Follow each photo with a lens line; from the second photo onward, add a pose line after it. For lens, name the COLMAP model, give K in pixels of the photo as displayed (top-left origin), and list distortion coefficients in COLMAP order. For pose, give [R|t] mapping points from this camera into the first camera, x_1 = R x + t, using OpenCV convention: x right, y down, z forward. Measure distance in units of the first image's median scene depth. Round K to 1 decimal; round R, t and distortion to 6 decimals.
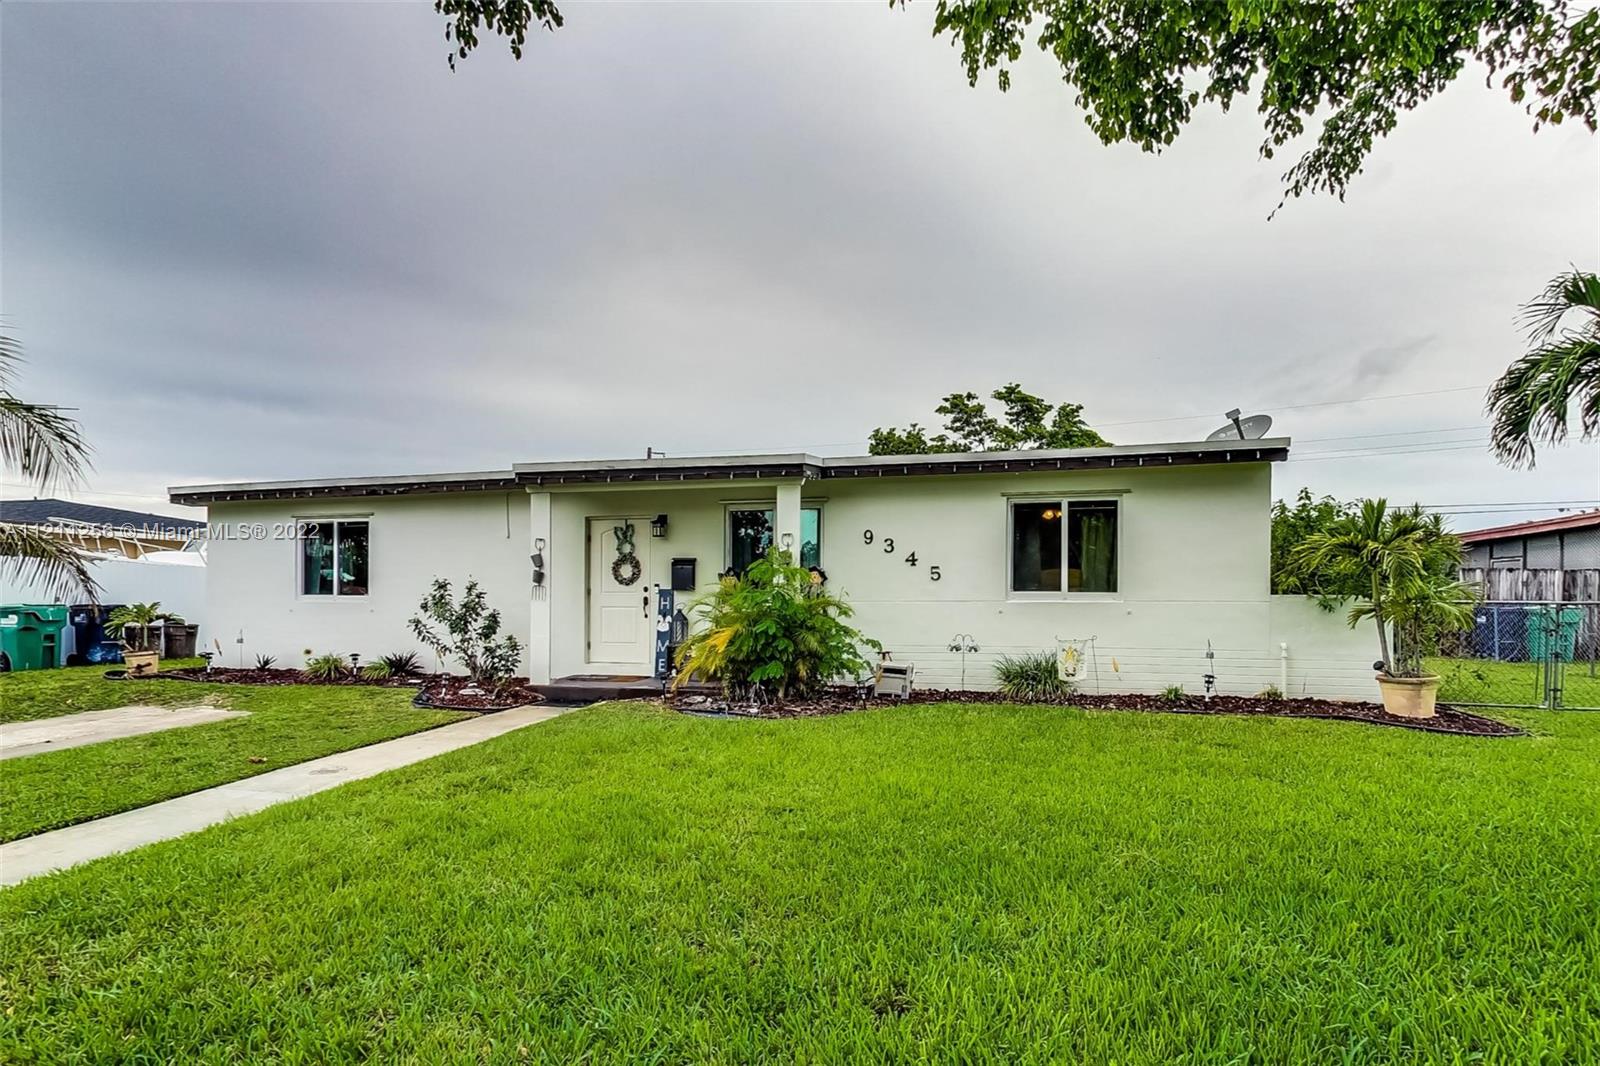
lens RADIAL K [[754.7, 0, 812.2], [0, 754.7, 577.1], [0, 0, 1]] dist [-0.001070, 0.001065]
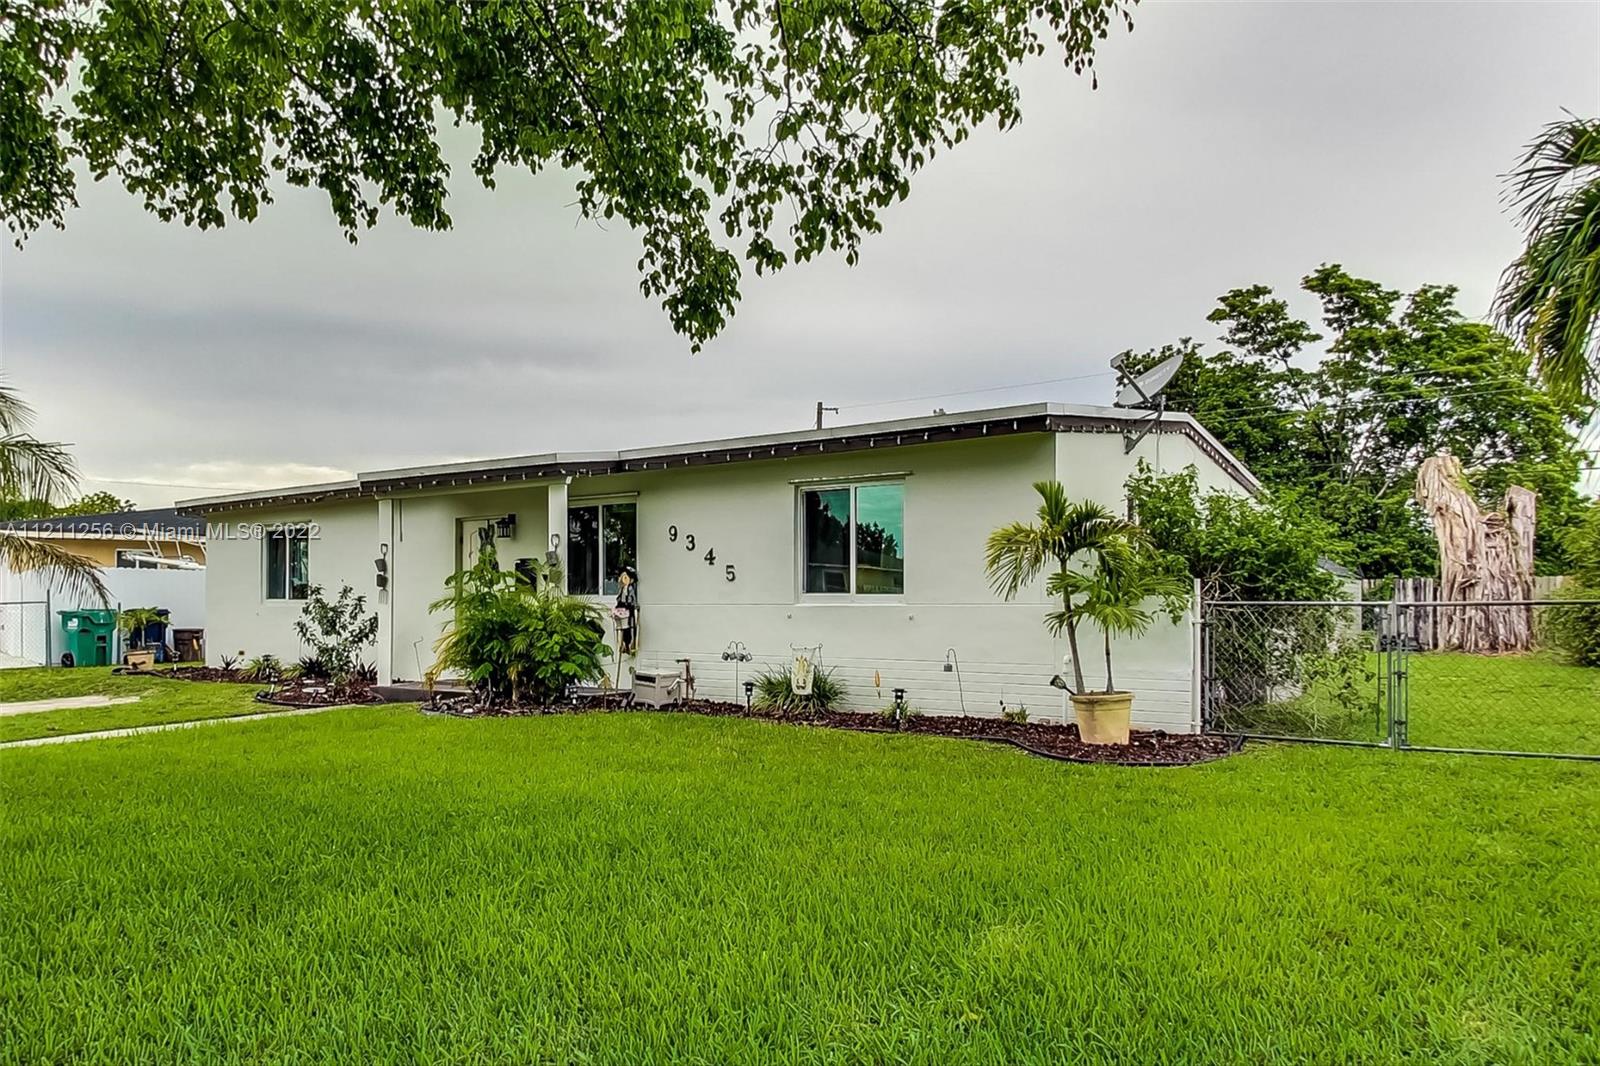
lens RADIAL K [[1146.6, 0, 800.5], [0, 1146.6, 531.9], [0, 0, 1]] dist [0.002484, -0.002153]
pose [[0.922503, -0.026698, -0.385066, 0.694107], [0.014114, 0.999271, -0.035472, -0.003491], [0.385732, 0.027288, 0.922207, -0.203223]]
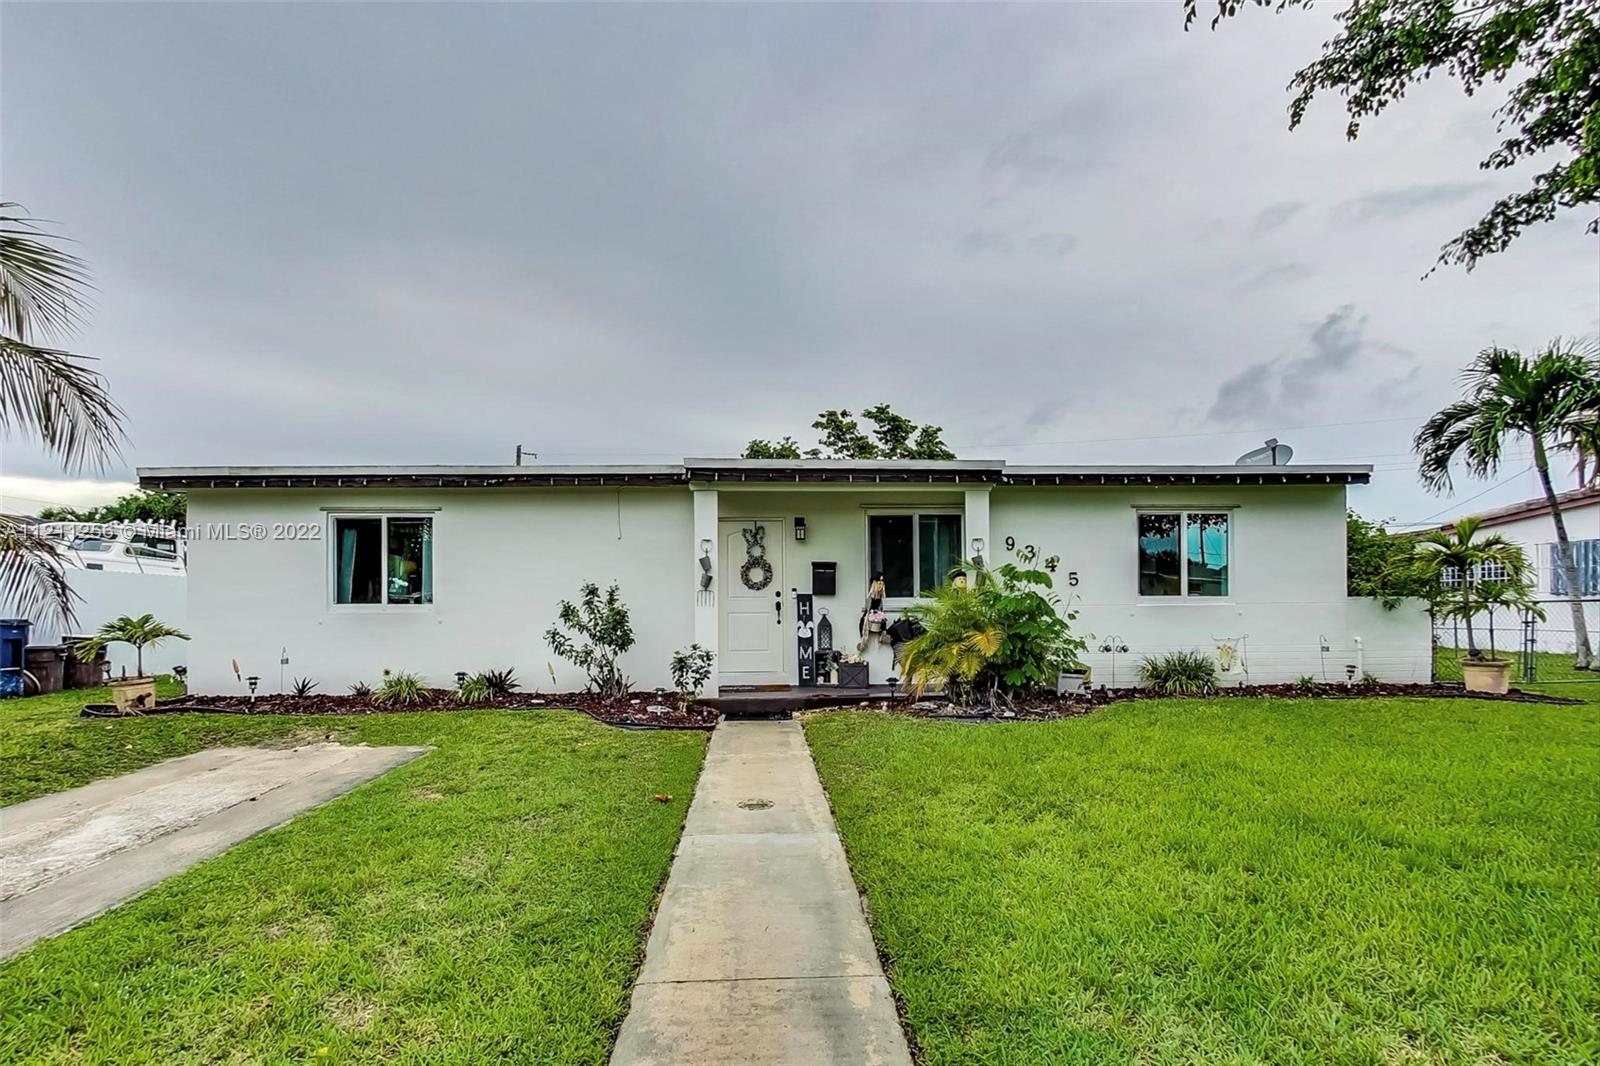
lens RADIAL K [[731.2, 0, 785.5], [0, 731.2, 579.7], [0, 0, 1]] dist [0.003631, -0.001317]
pose [[0.963825, 0.000950, 0.266534, -0.457529], [0.000919, 0.999976, -0.006888, 0.003582], [-0.266534, 0.006884, 0.963801, 0.102390]]
